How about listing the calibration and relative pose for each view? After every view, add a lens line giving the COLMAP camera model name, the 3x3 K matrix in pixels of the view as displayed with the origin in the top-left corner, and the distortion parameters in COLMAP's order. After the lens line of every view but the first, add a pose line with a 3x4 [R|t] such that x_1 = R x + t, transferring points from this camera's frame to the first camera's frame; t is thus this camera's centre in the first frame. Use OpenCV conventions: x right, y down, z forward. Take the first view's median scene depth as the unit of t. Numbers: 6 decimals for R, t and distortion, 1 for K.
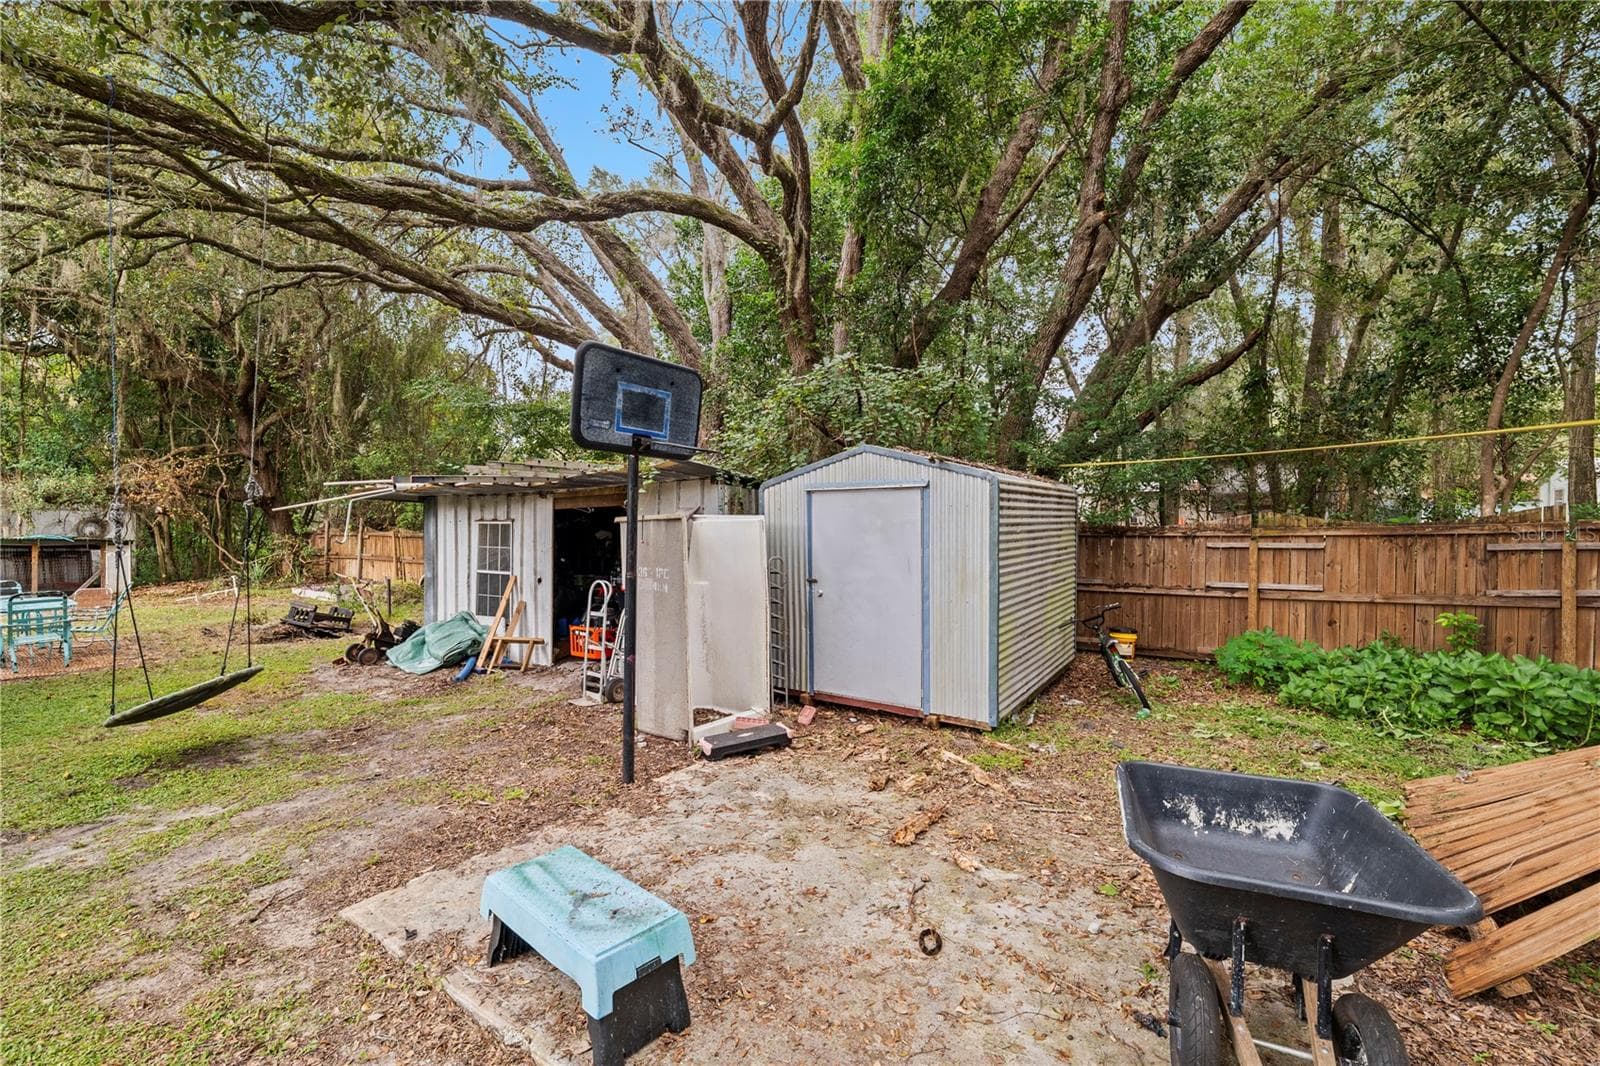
lens RADIAL K [[656.9, 0, 790.6], [0, 656.9, 538.3], [0, 0, 1]] dist [-0.011787, -0.000005]
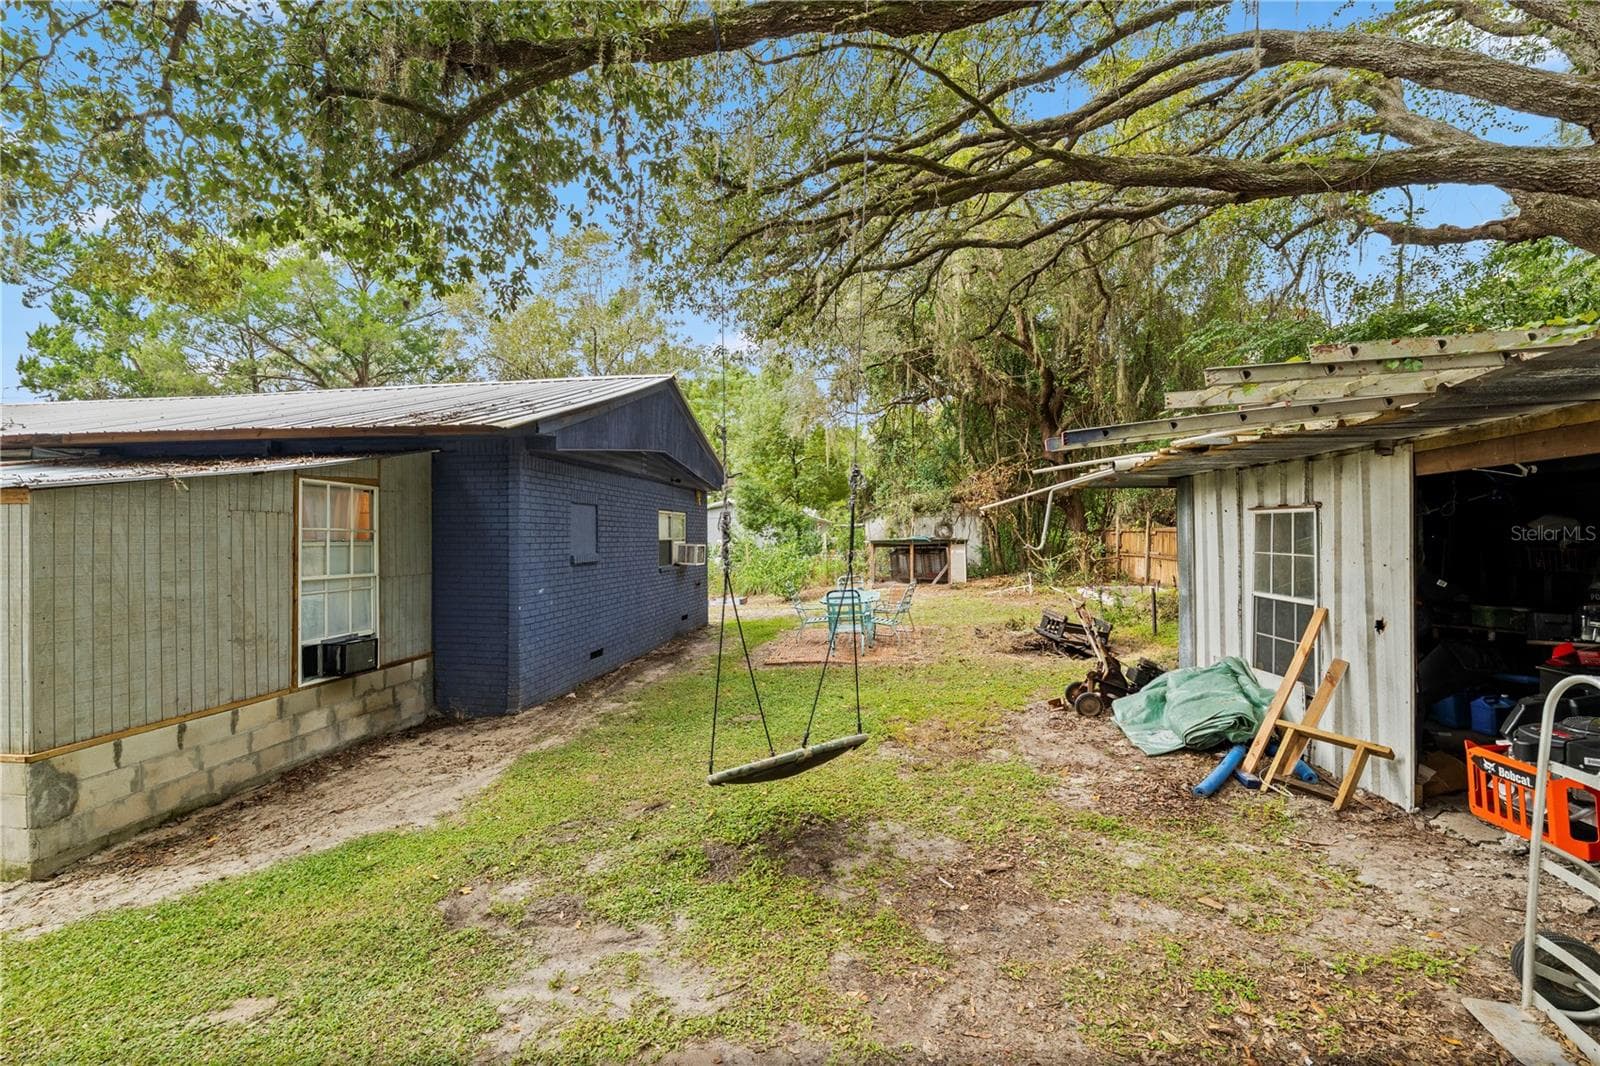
lens RADIAL K [[656.9, 0, 790.6], [0, 656.9, 538.3], [0, 0, 1]] dist [-0.011787, -0.000005]
pose [[0.433550, -0.010596, -0.901067, -0.124130], [0.020736, 0.999783, -0.001780, -0.007706], [0.900891, -0.017913, 0.433676, 0.360889]]
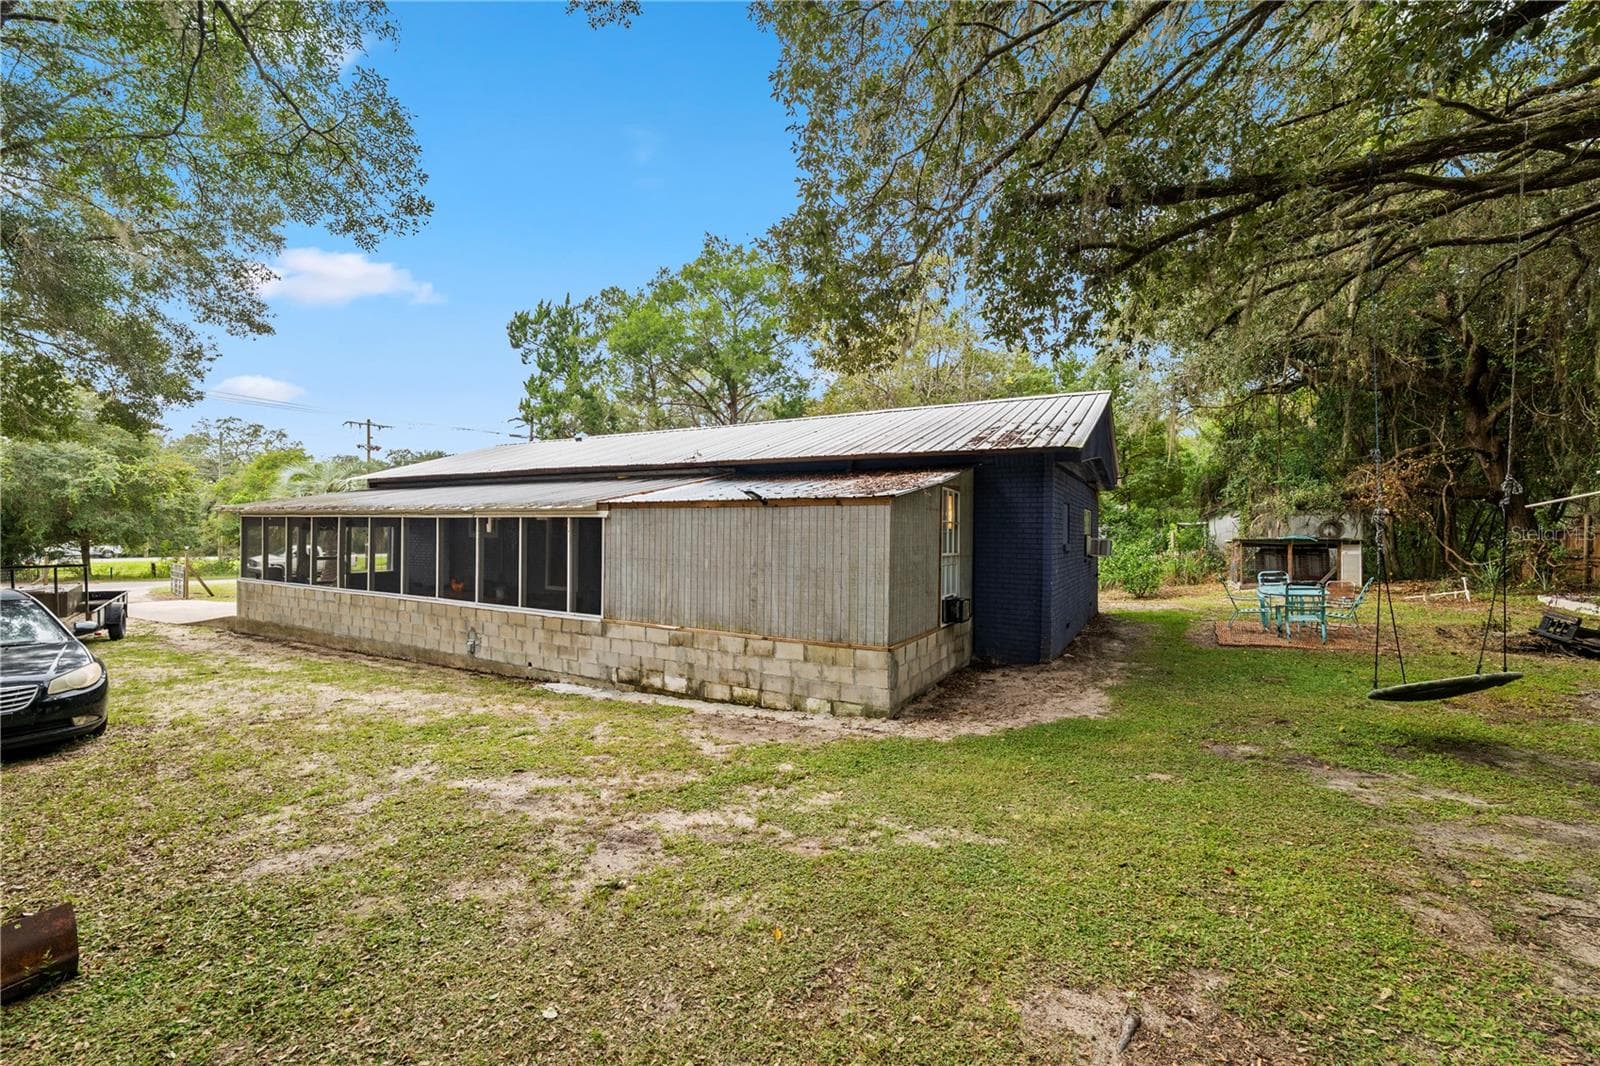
lens RADIAL K [[652.3, 0, 803.6], [0, 652.3, 536.0], [0, 0, 1]] dist [-0.009494, 0.000198]
pose [[0.074465, -0.006913, -0.997200, 0.023583], [0.004183, 0.999969, -0.006620, -0.000854], [0.997215, -0.003678, 0.074492, -0.059721]]
